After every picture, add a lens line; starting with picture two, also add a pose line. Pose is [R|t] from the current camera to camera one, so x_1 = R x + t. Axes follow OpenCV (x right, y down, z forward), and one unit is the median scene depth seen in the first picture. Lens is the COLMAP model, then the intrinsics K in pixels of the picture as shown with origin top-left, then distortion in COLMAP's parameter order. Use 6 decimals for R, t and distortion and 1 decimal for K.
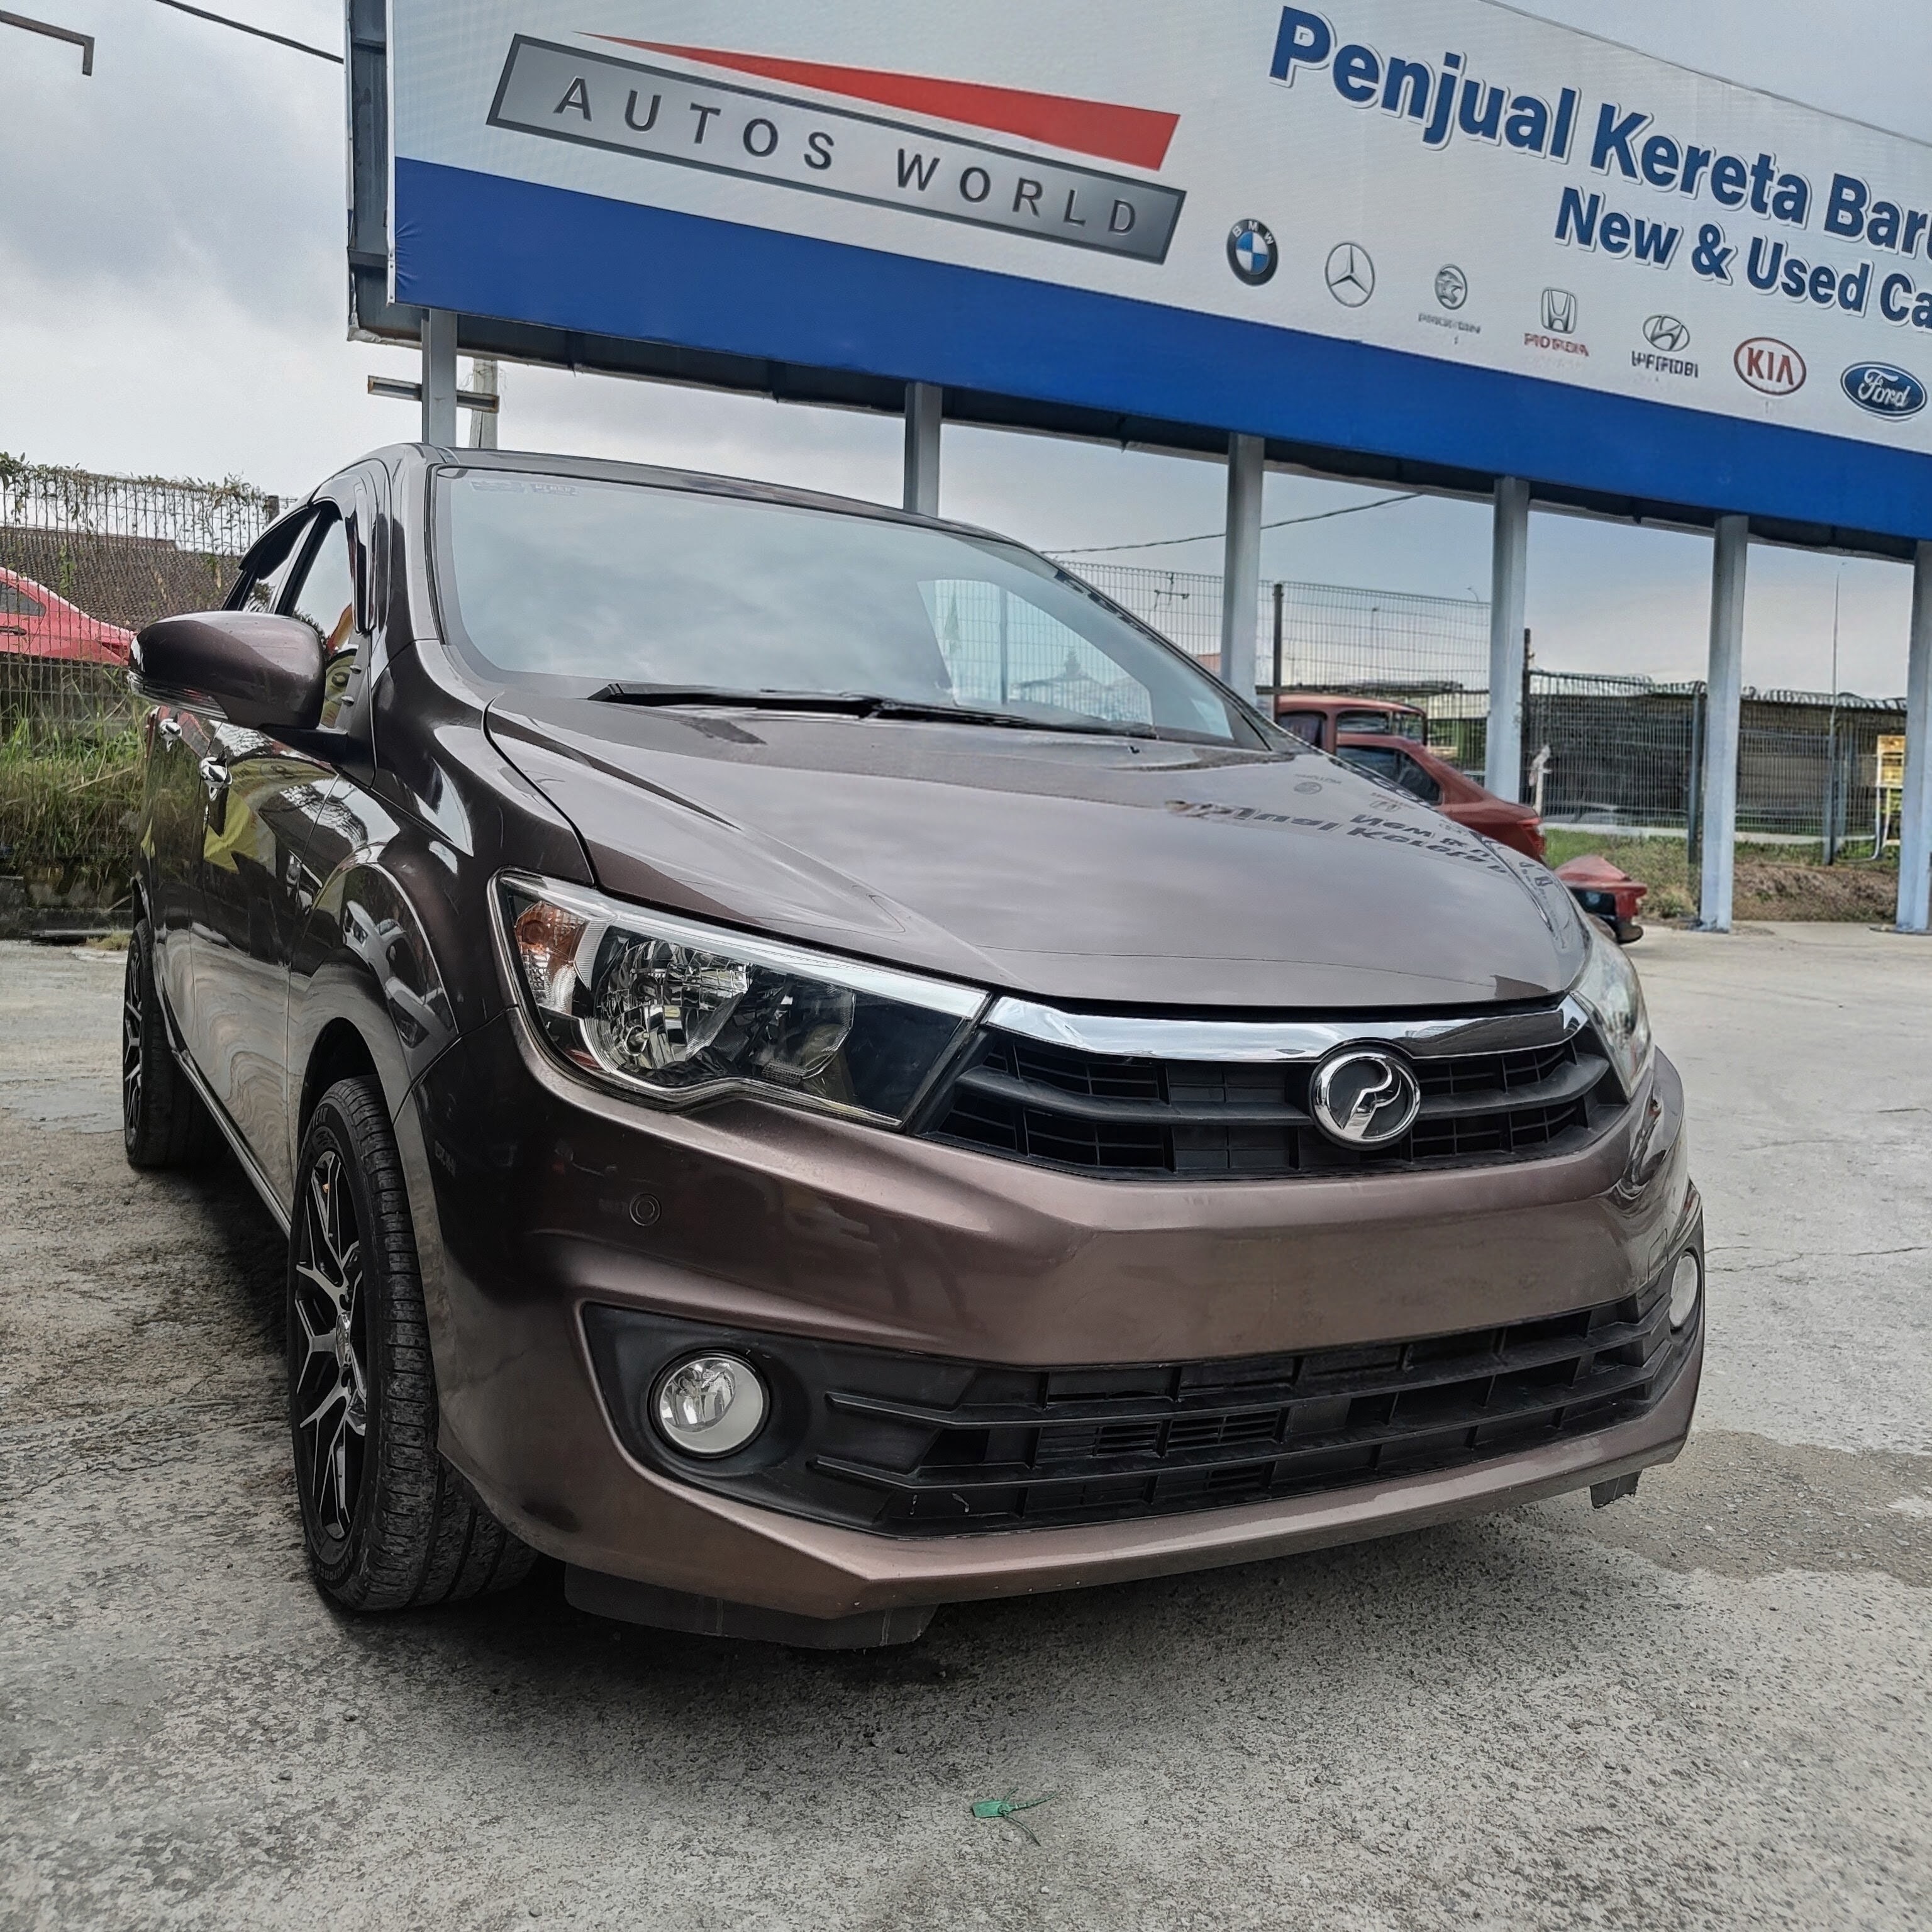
lens RADIAL K [[1792.6, 0, 966.0], [0, 1792.6, 966.0], [0, 0, 1]] dist [-0.001241, 0.016820]
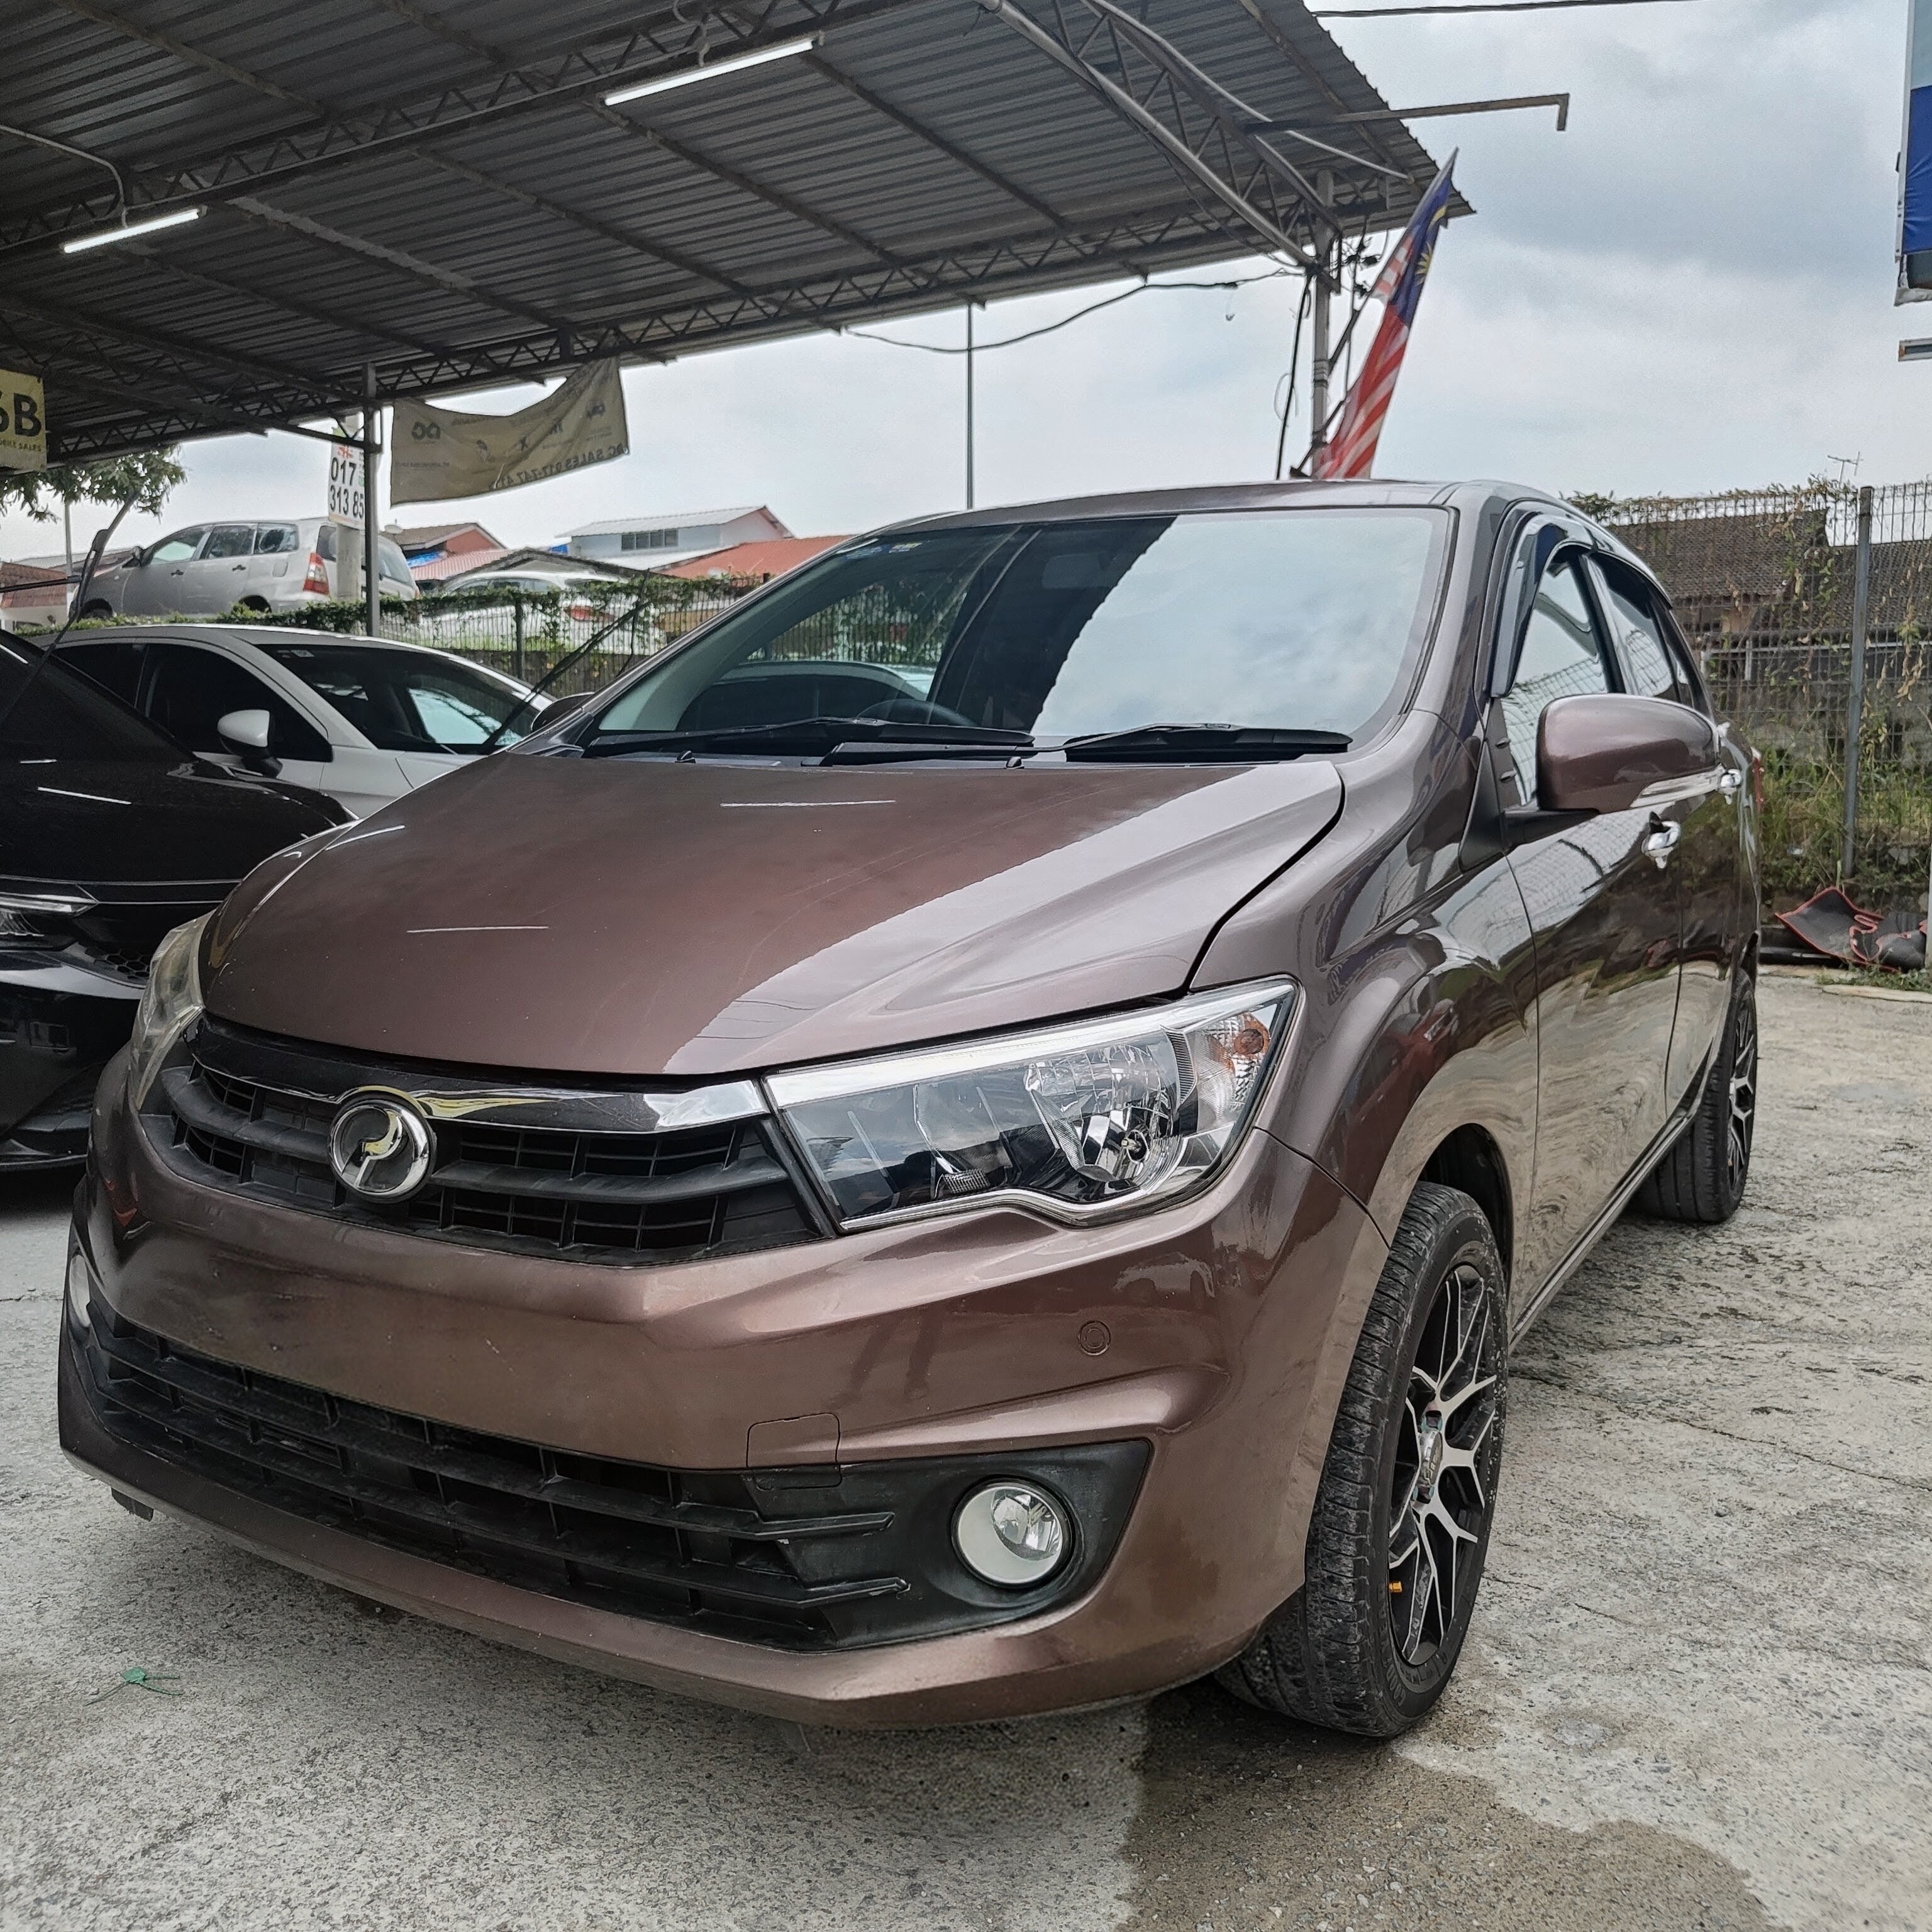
lens RADIAL K [[1798.7, 0, 944.8], [0, 1798.7, 984.9], [0, 0, 1]] dist [0.008681, -0.002964]
pose [[0.513663, 0.066476, -0.855413, 1.113307], [-0.063870, 0.997190, 0.039141, -0.065264], [0.855612, 0.034530, 0.516465, 0.703150]]
